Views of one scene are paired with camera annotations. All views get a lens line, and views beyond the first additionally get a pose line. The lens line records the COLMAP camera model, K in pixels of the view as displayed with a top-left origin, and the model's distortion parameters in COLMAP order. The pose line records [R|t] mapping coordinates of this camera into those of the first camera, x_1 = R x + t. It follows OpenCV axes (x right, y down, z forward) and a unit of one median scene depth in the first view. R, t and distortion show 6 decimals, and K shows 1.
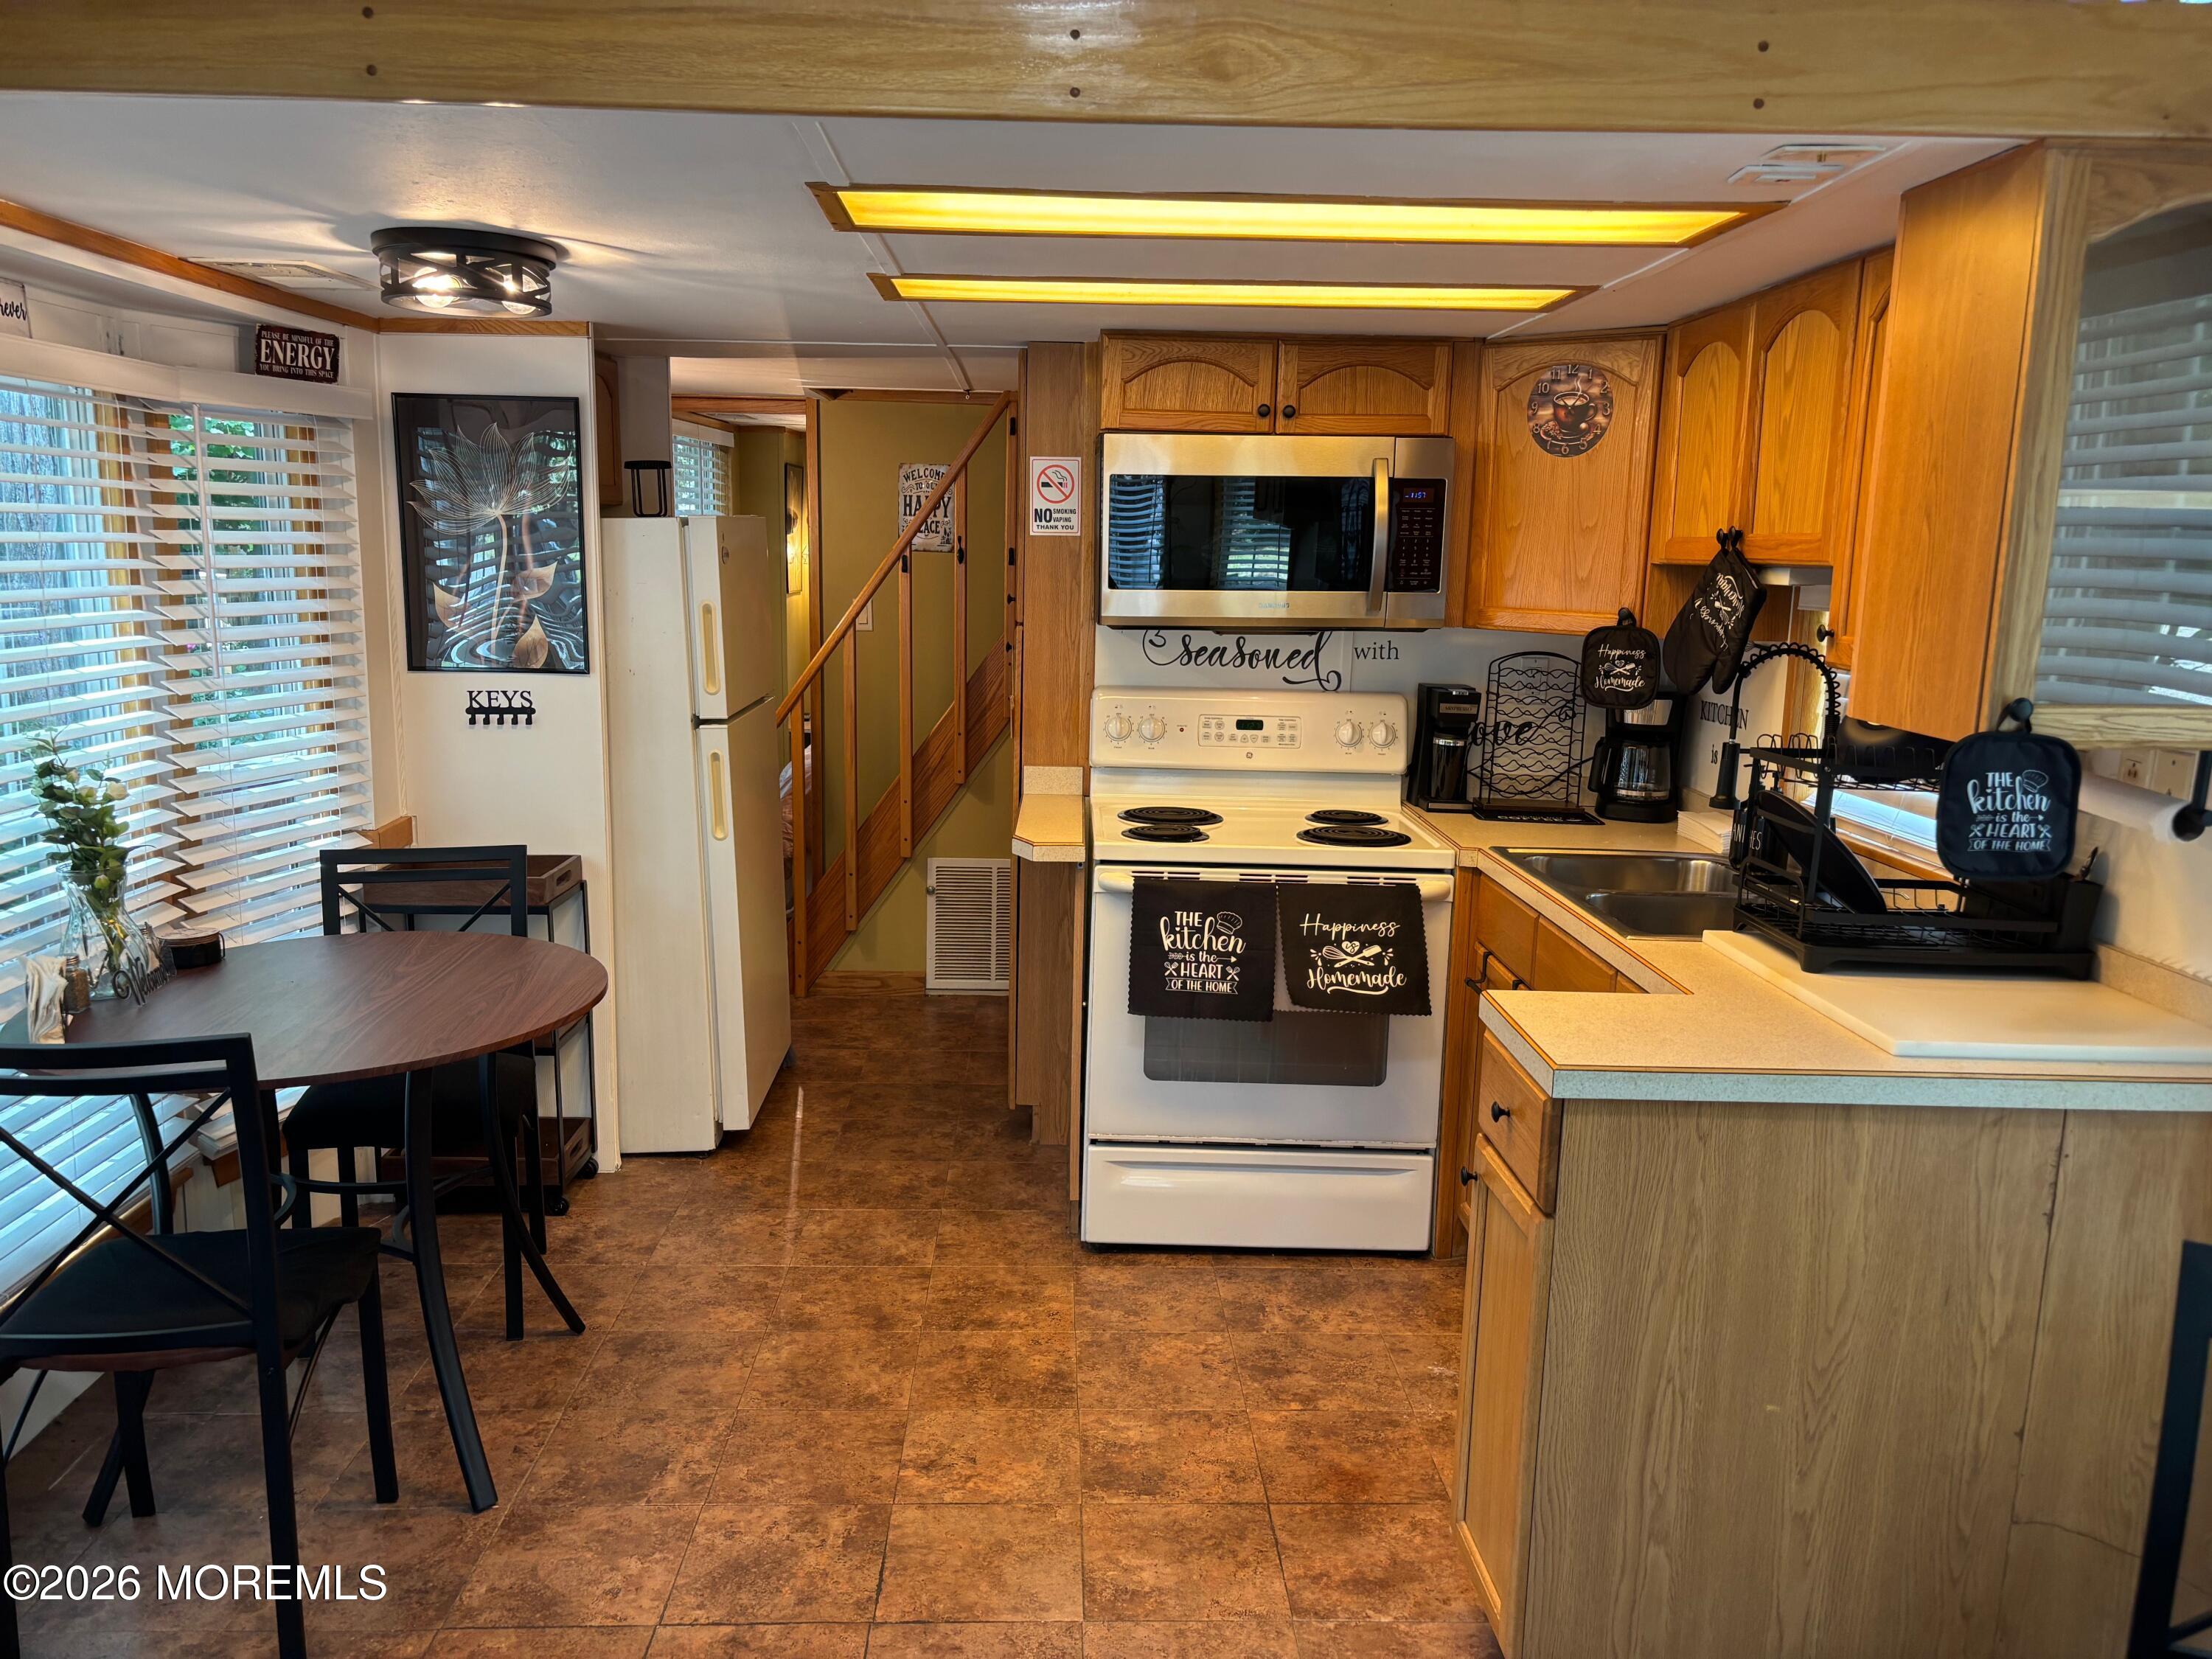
lens RADIAL K [[1663.8, 0, 1108.3], [0, 1663.8, 836.1], [0, 0, 1]] dist [0.055221, -0.057242]
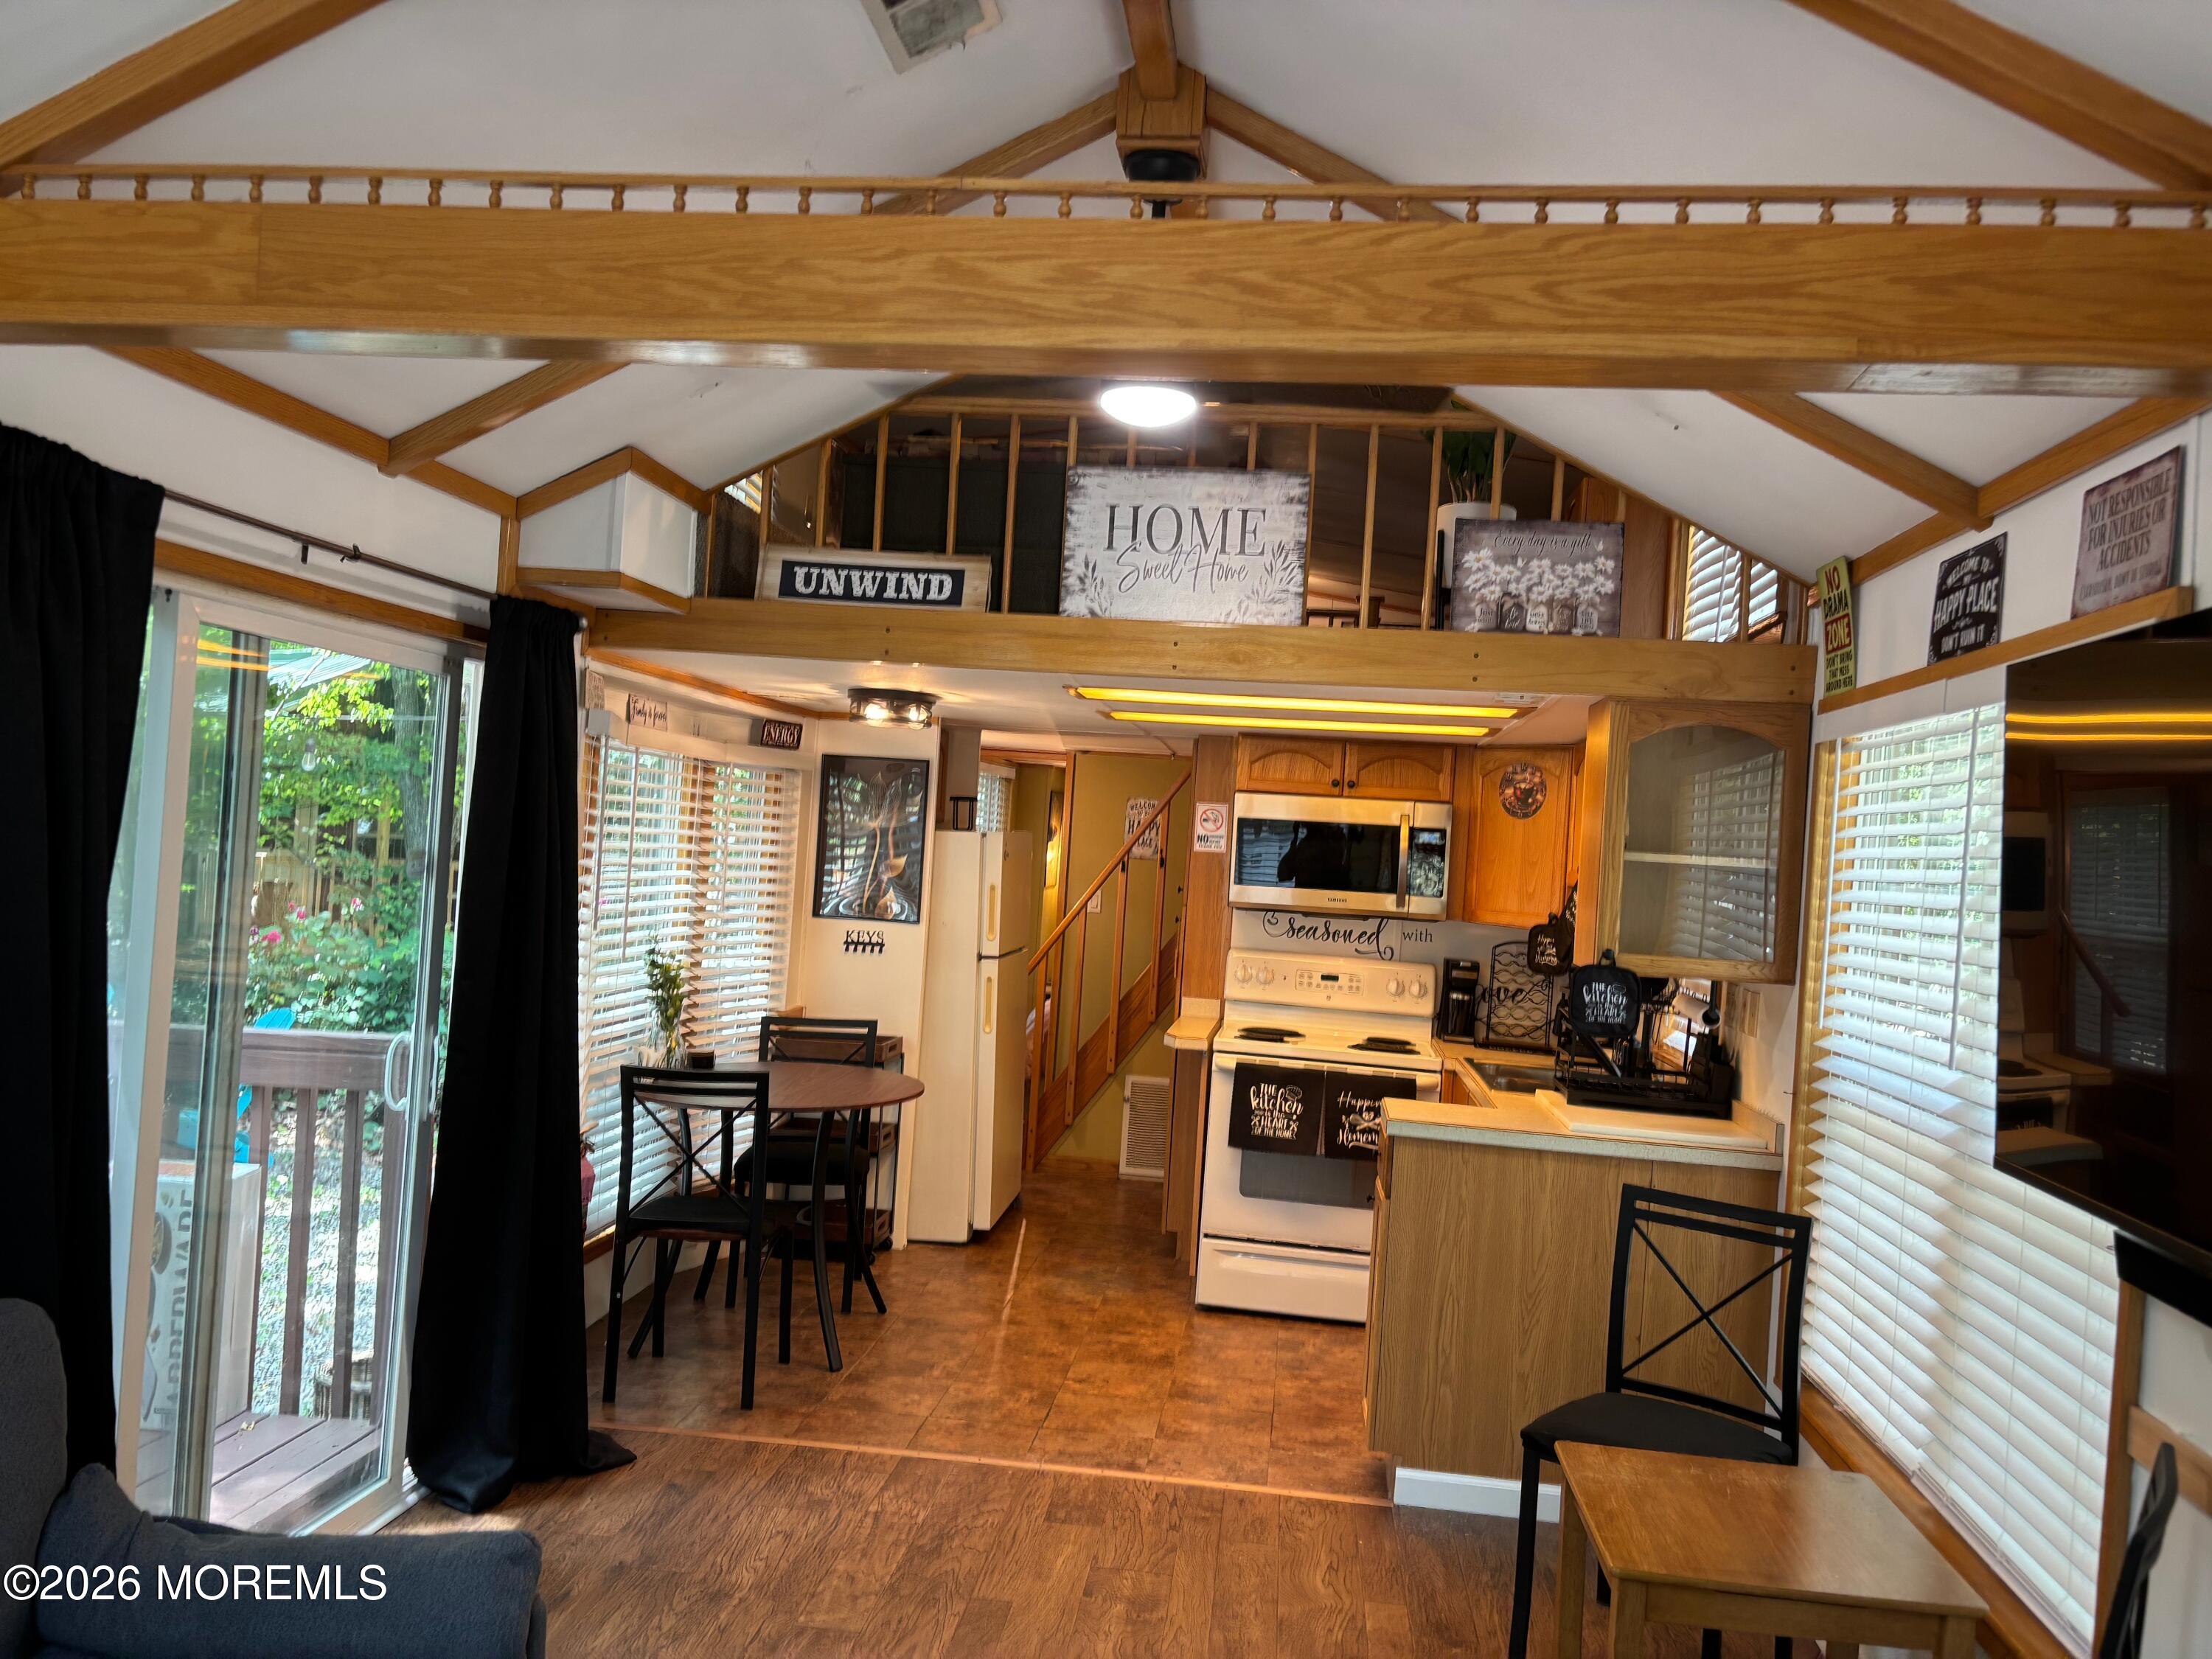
lens RADIAL K [[1663.8, 0, 1108.3], [0, 1663.8, 836.1], [0, 0, 1]] dist [0.055221, -0.057242]
pose [[0.987119, 0.041812, -0.154428, 0.129245], [-0.069697, 0.981224, -0.179839, 0.106459], [0.144009, 0.188286, 0.971499, -0.613740]]
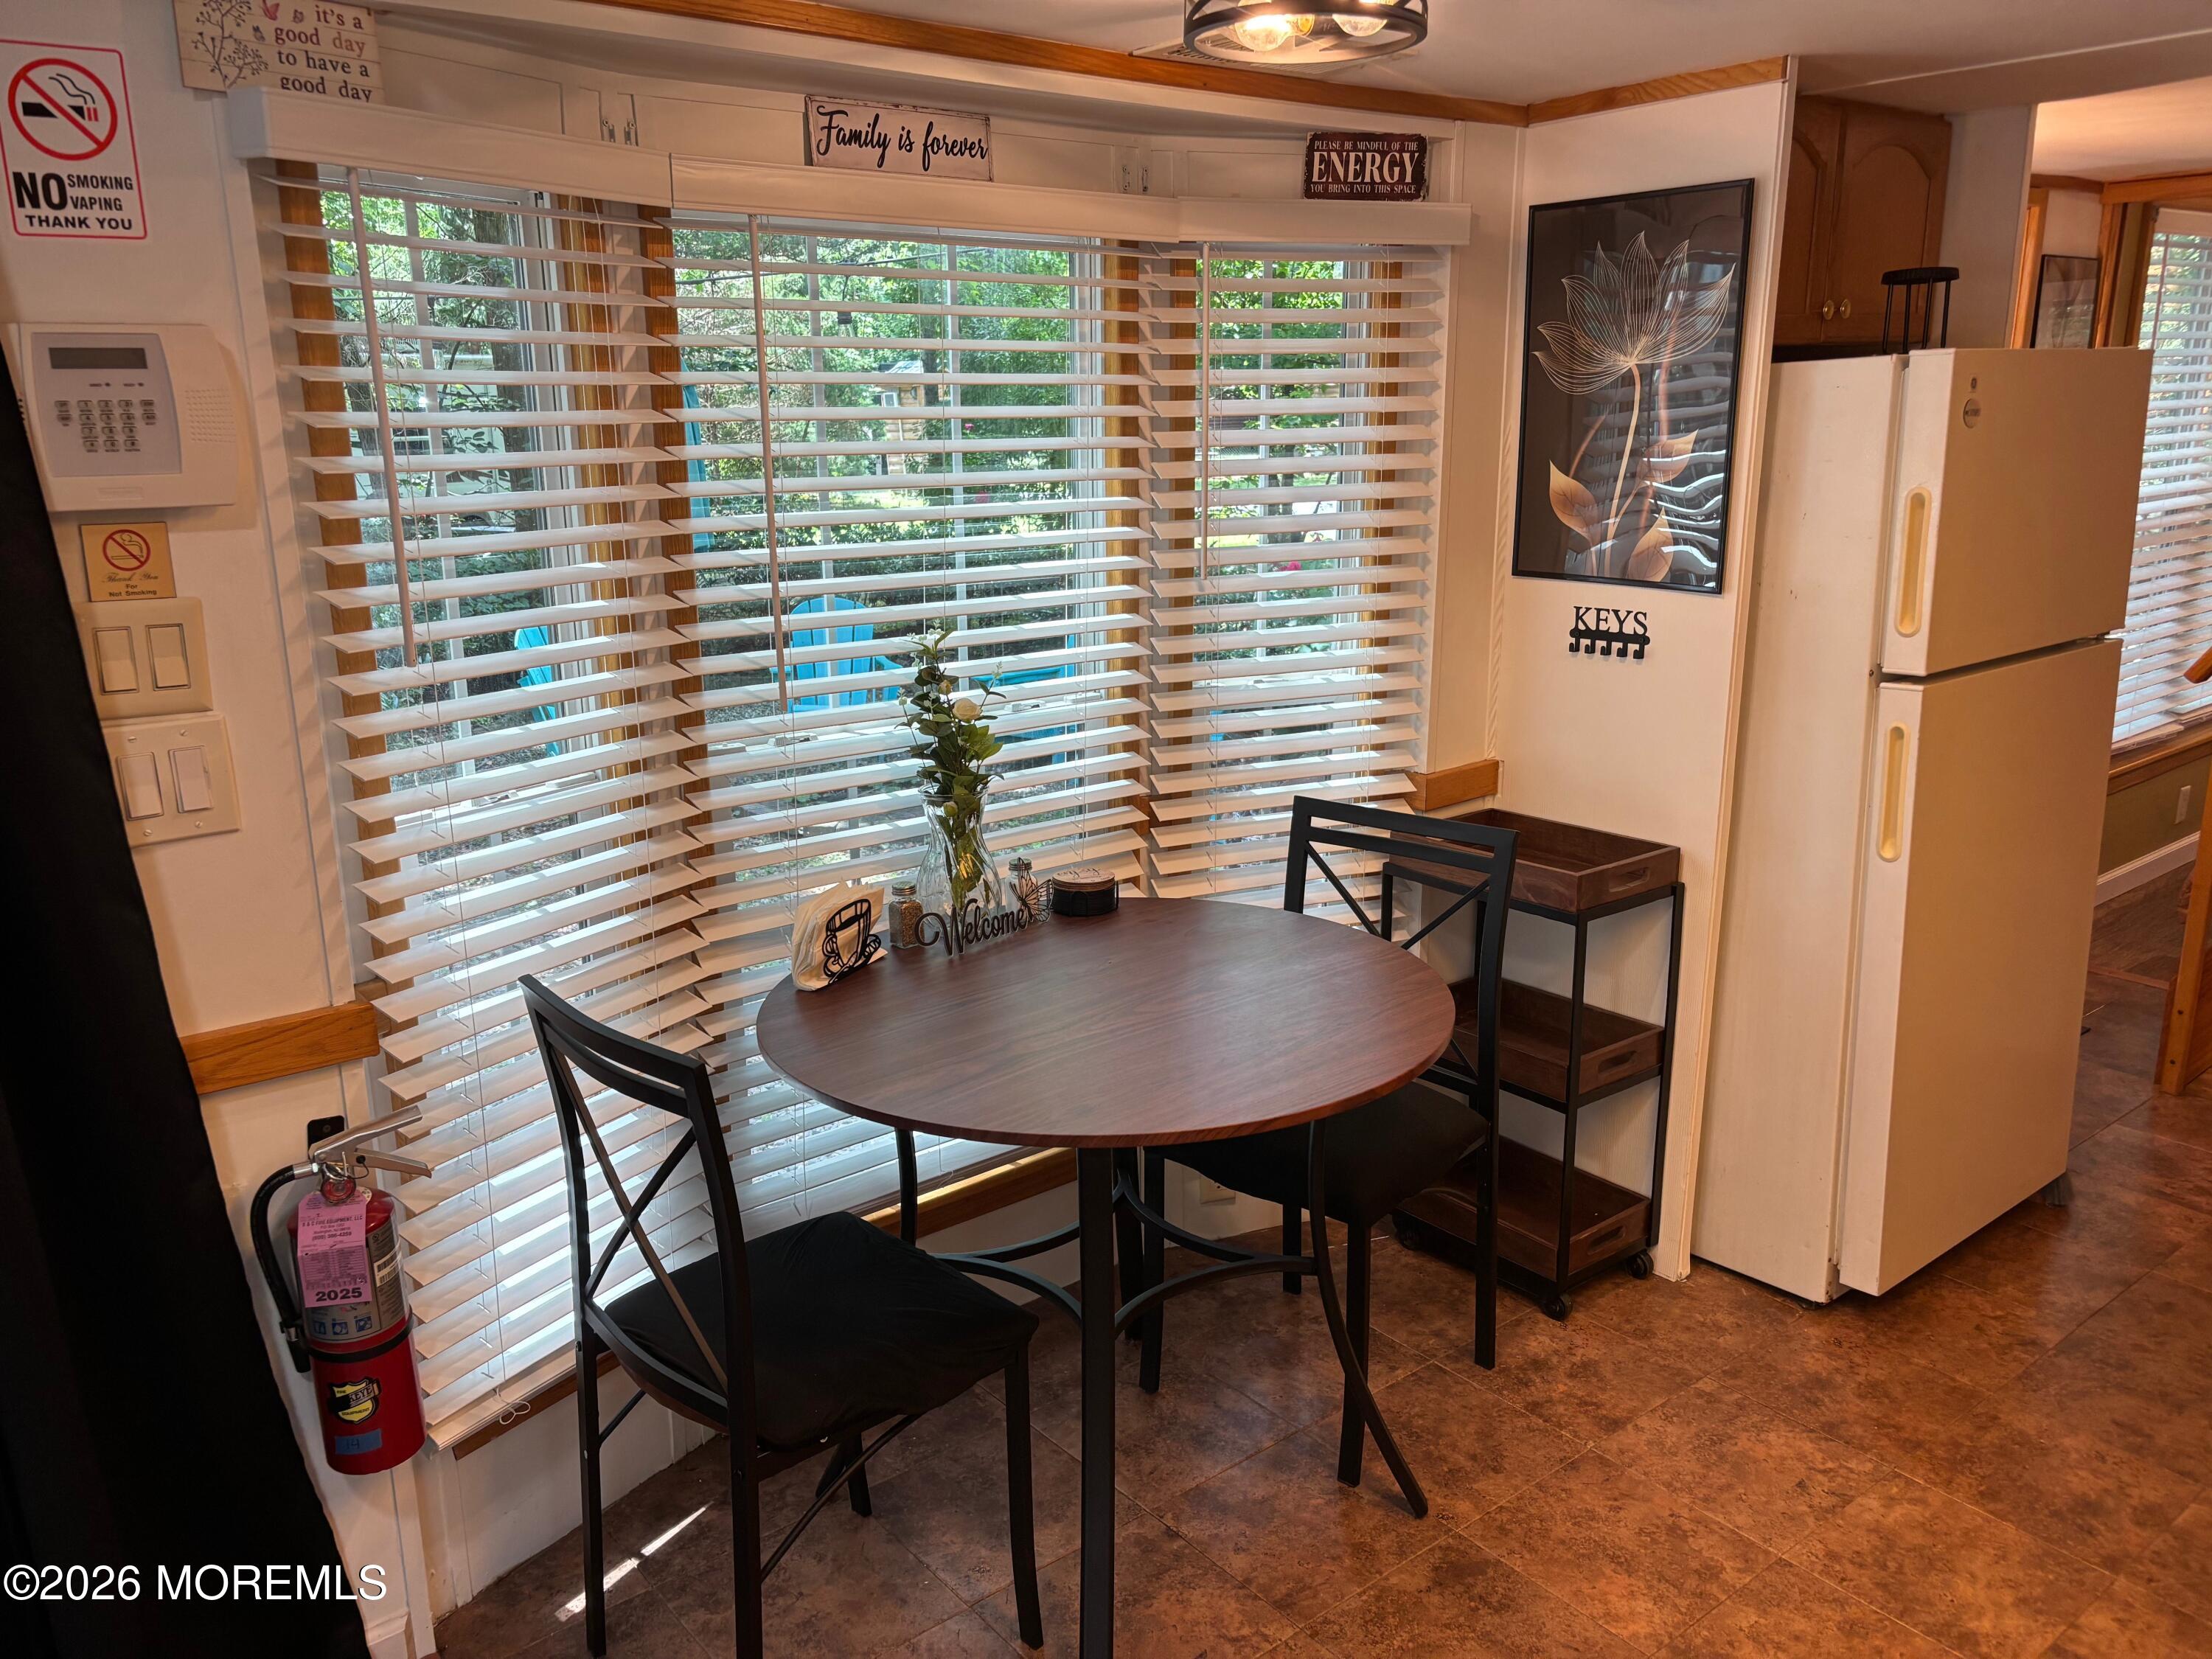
lens RADIAL K [[1709.0, 0, 1094.4], [0, 1709.0, 838.7], [0, 0, 1]] dist [0.051412, -0.004955]
pose [[0.606313, 0.177523, -0.775158, 0.112425], [-0.119189, 0.984040, 0.132133, -0.065277], [0.786243, 0.012276, 0.617795, 0.384453]]
